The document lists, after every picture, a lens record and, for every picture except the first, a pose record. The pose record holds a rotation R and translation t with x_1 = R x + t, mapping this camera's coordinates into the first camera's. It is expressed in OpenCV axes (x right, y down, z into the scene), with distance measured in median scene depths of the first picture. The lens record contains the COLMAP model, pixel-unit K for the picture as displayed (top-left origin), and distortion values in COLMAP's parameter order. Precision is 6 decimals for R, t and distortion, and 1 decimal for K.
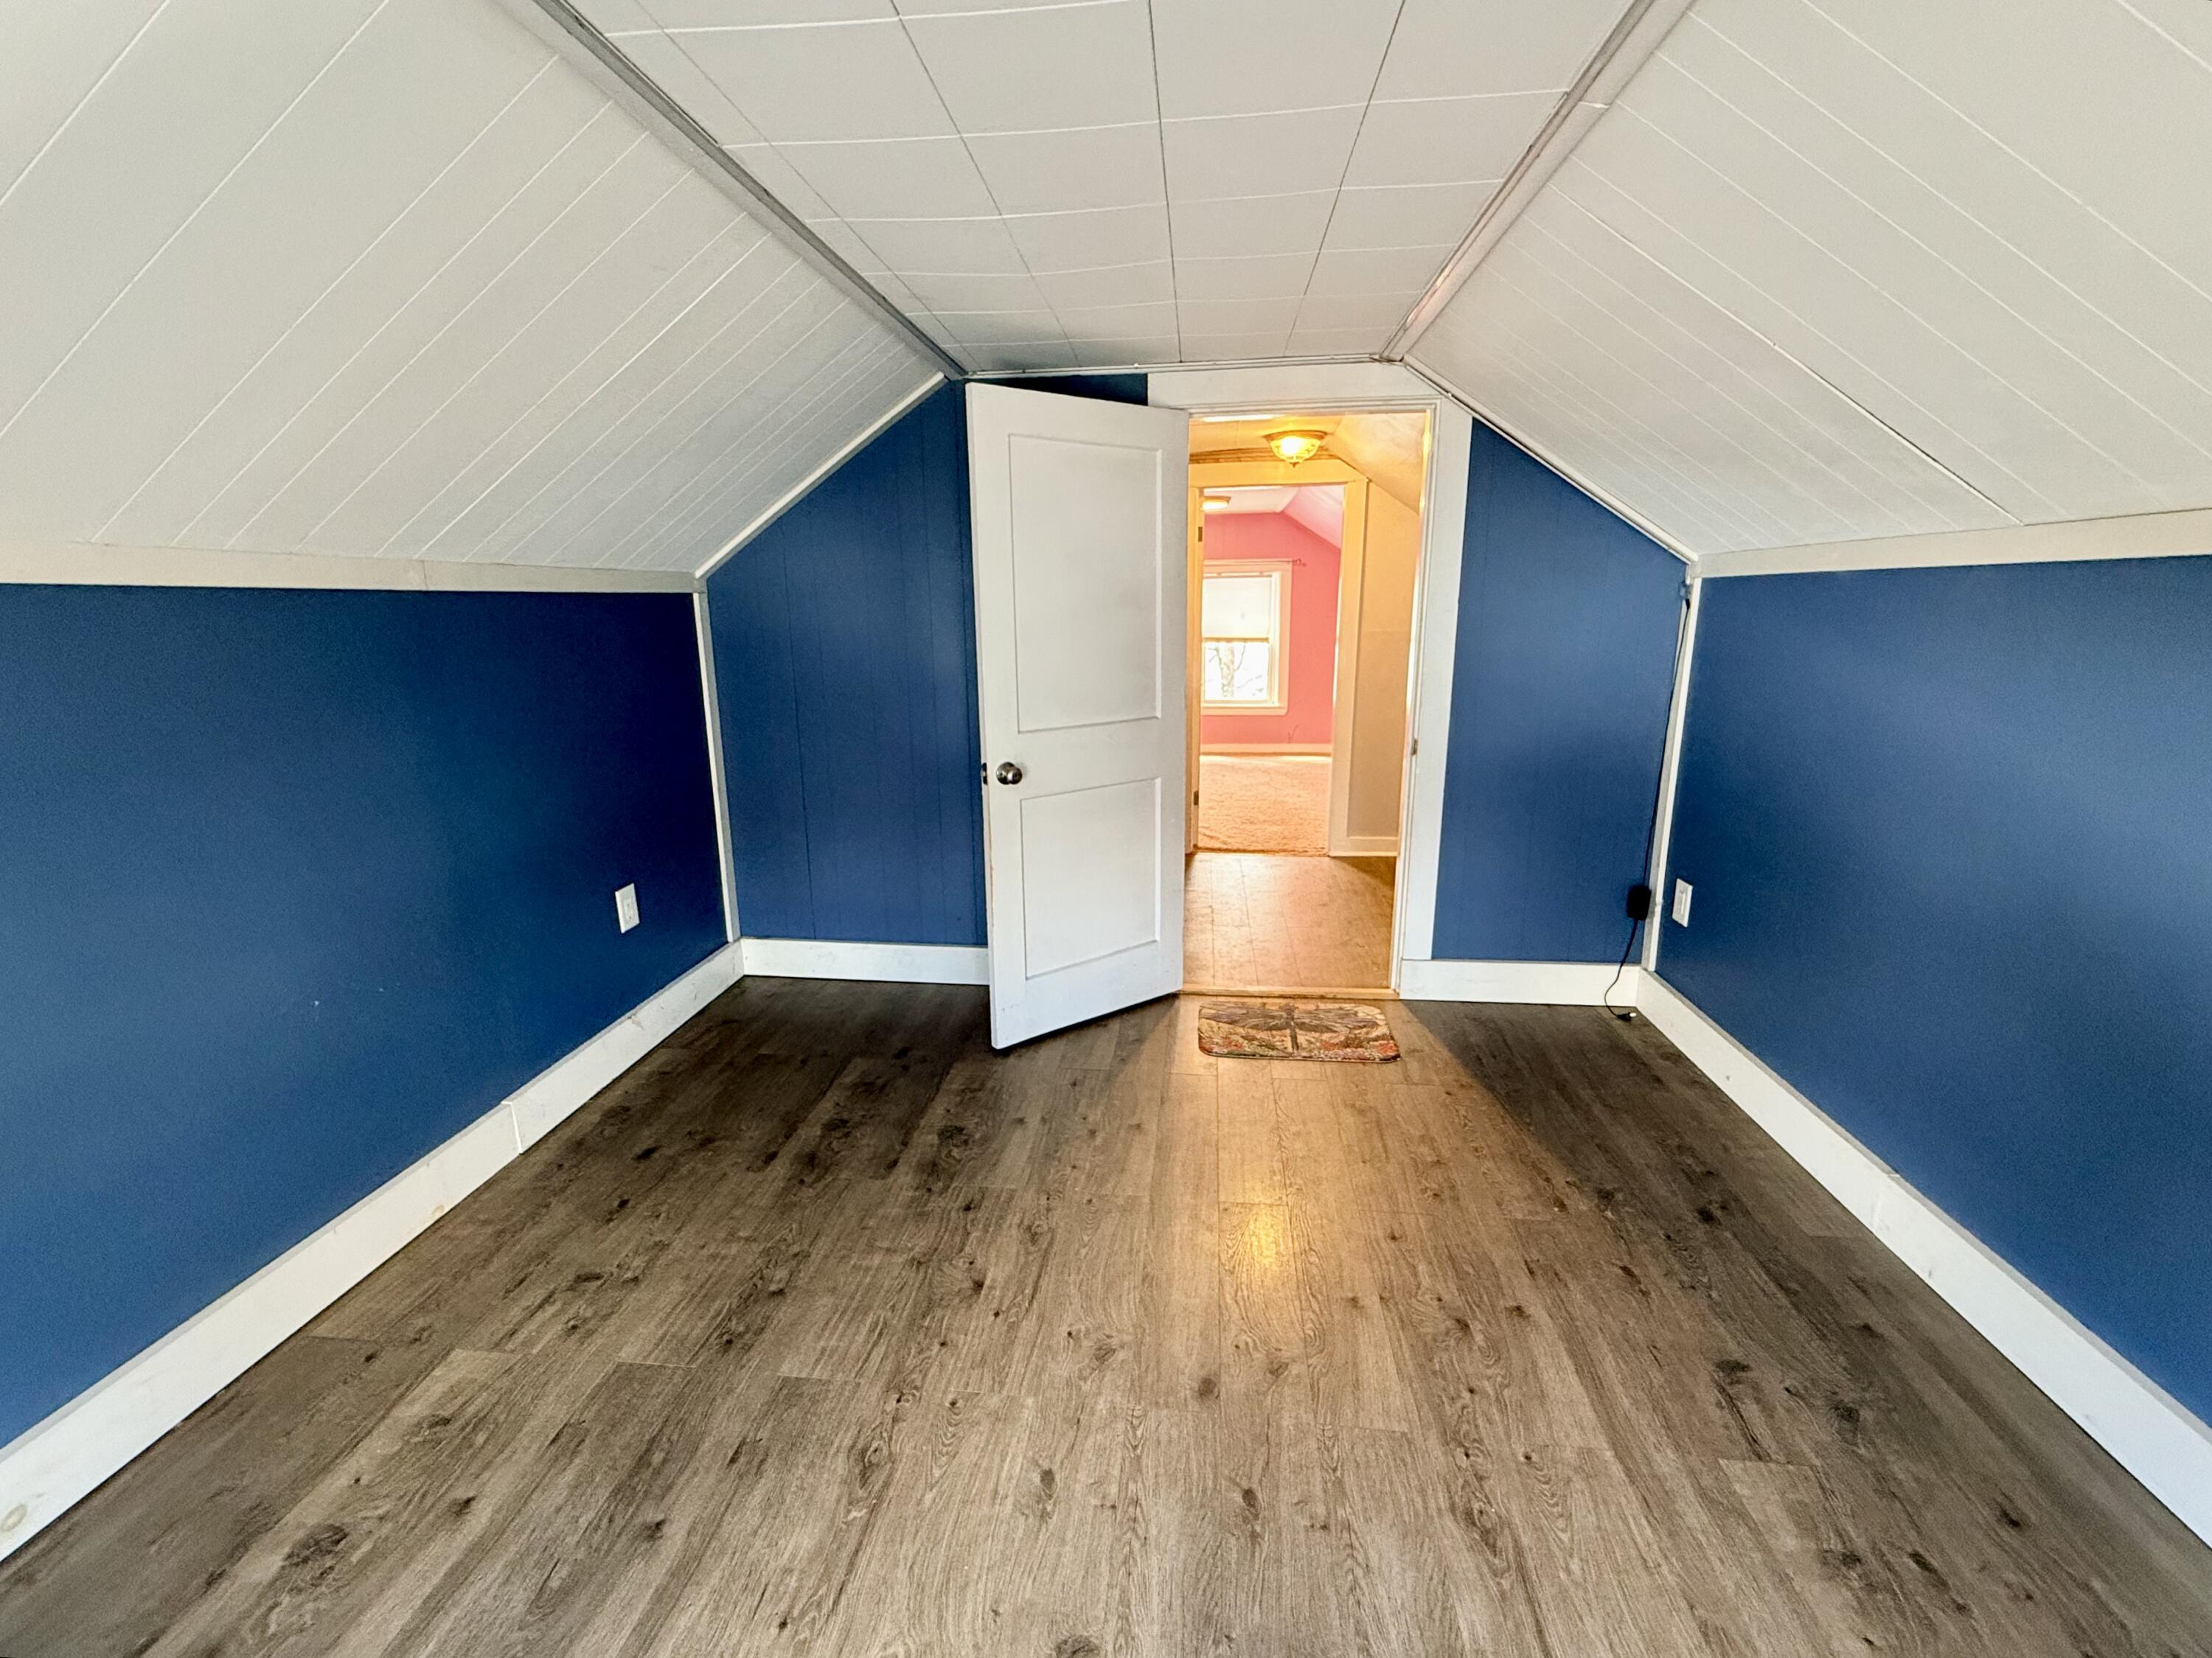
lens RADIAL K [[882.1, 0, 1112.1], [0, 882.1, 831.6], [0, 0, 1]] dist [0.004568, -0.000962]
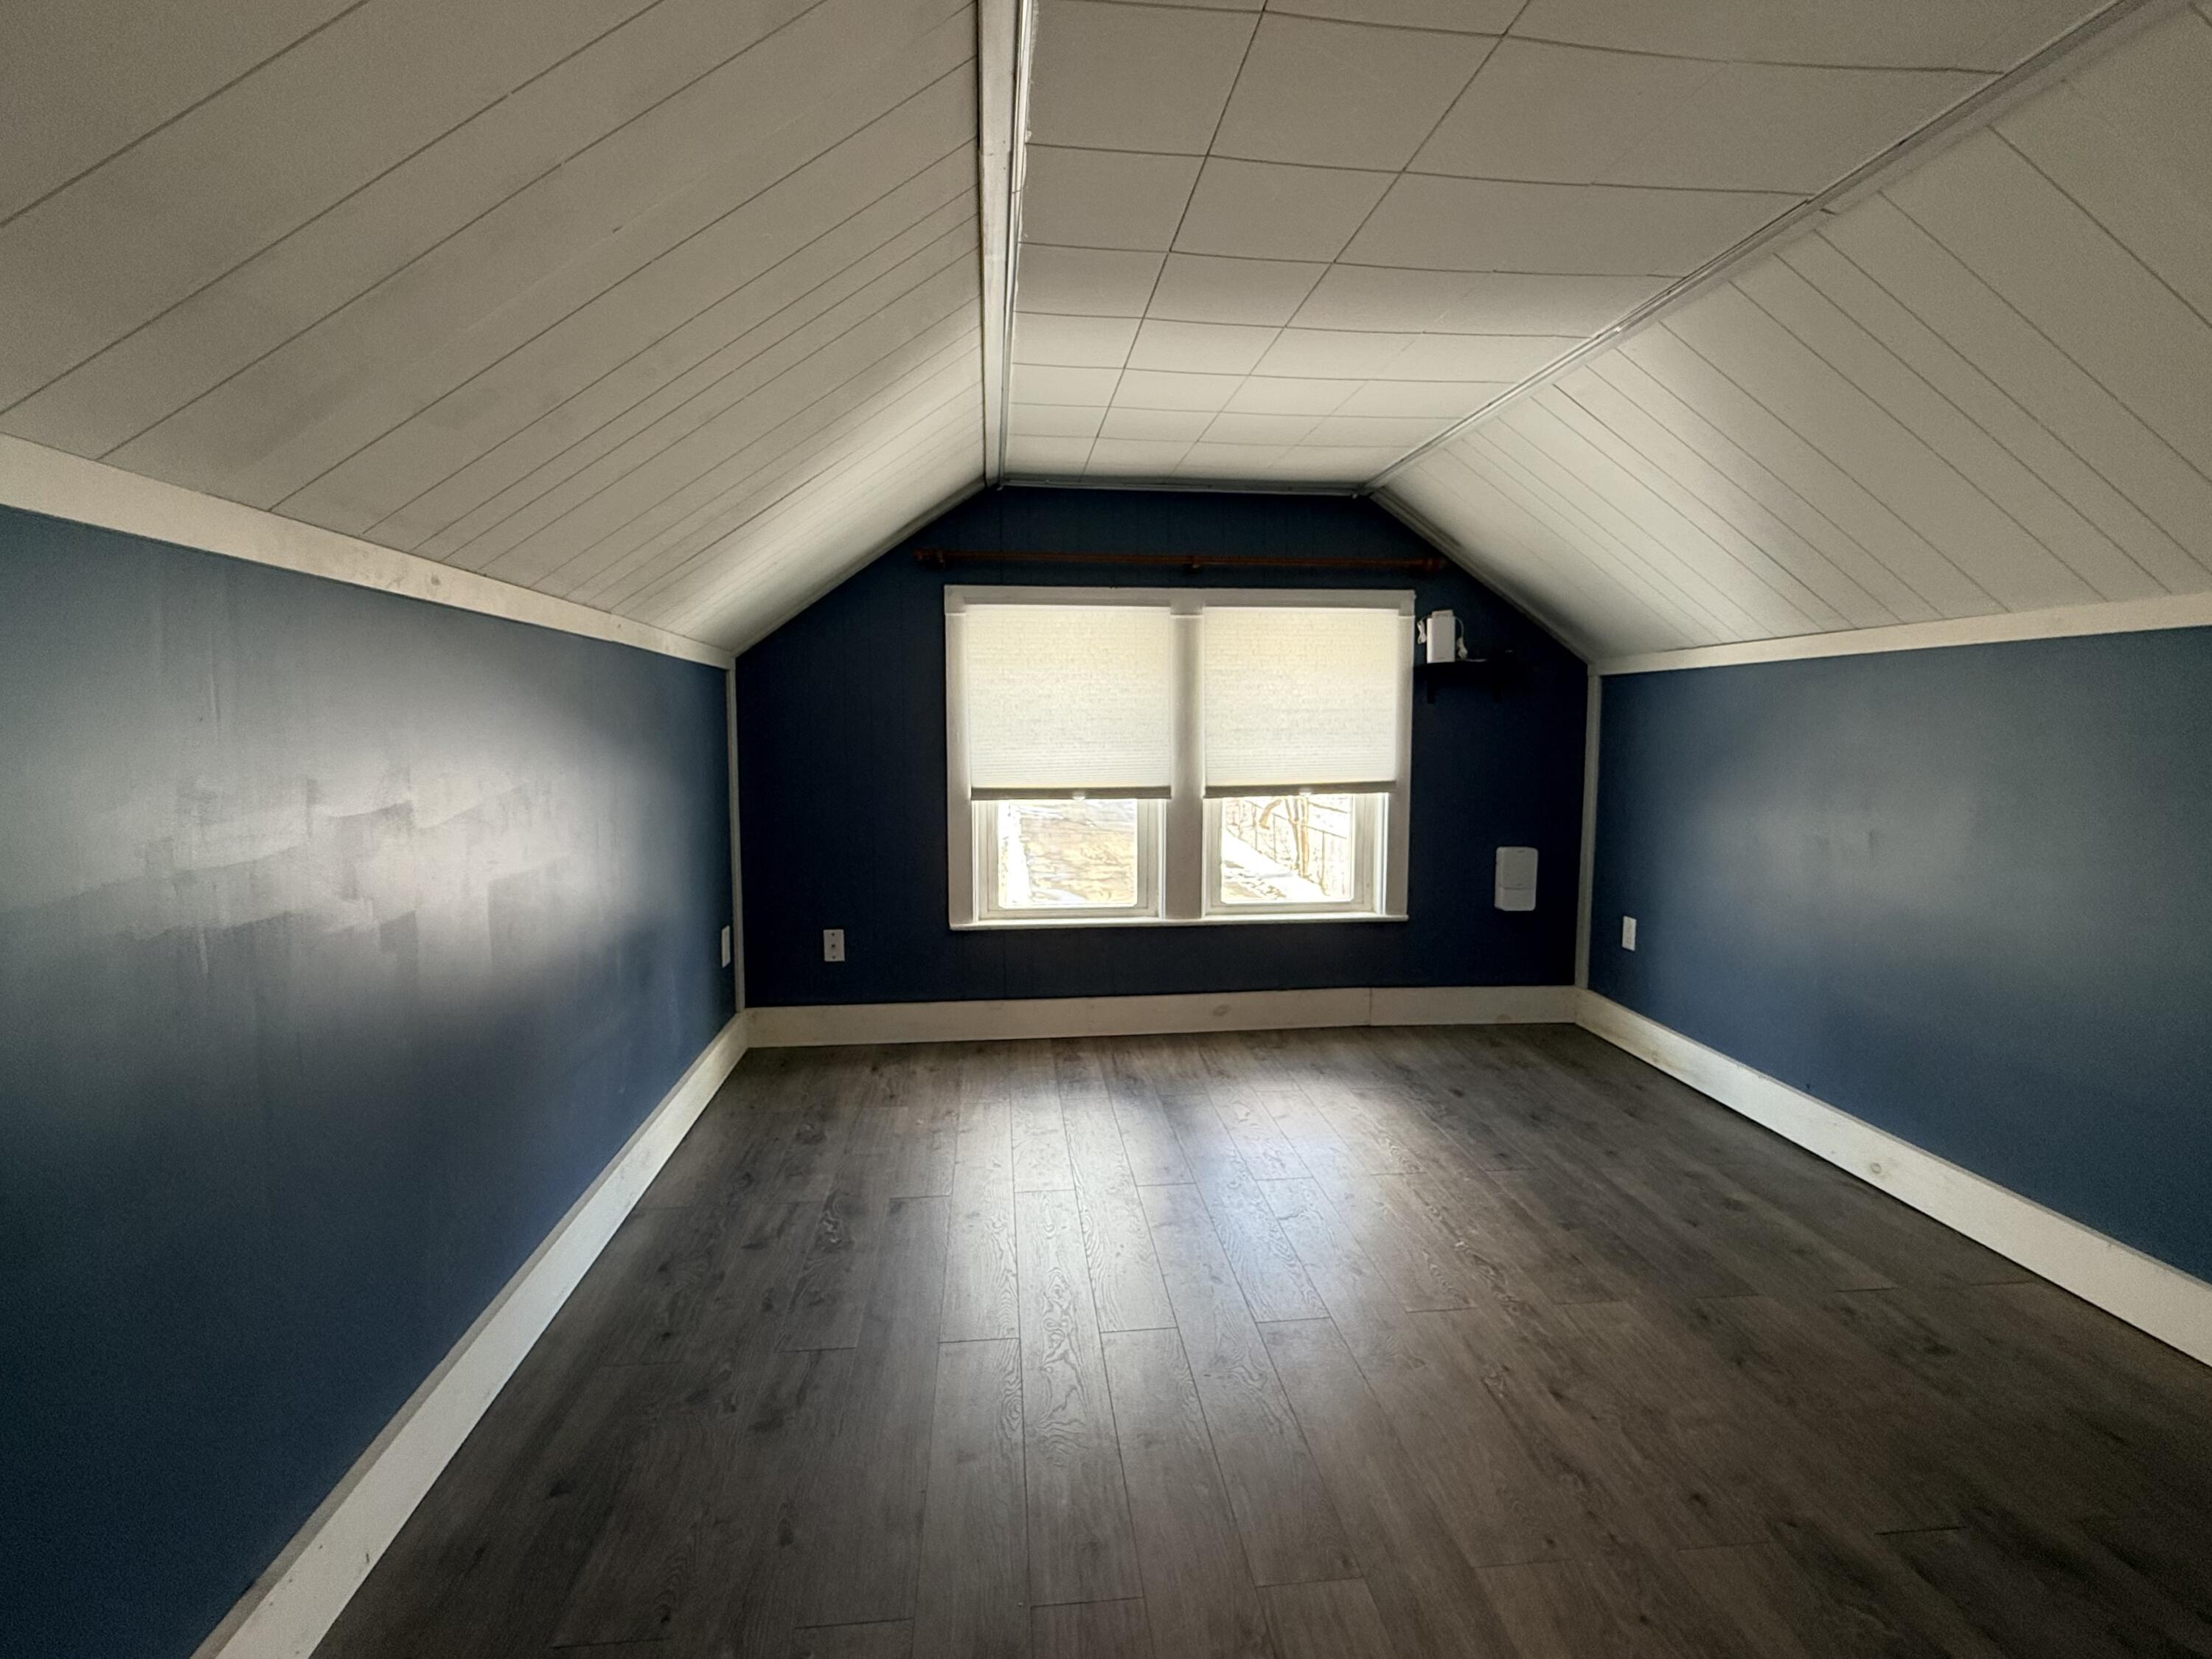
lens RADIAL K [[882.1, 0, 1103.6], [0, 882.1, 820.5], [0, 0, 1]] dist [0.004568, -0.000962]
pose [[-0.976136, 0.032810, -0.214668, 0.513533], [-0.044607, 0.937147, 0.346072, -0.345398], [0.212530, 0.347389, -0.913319, 1.669573]]
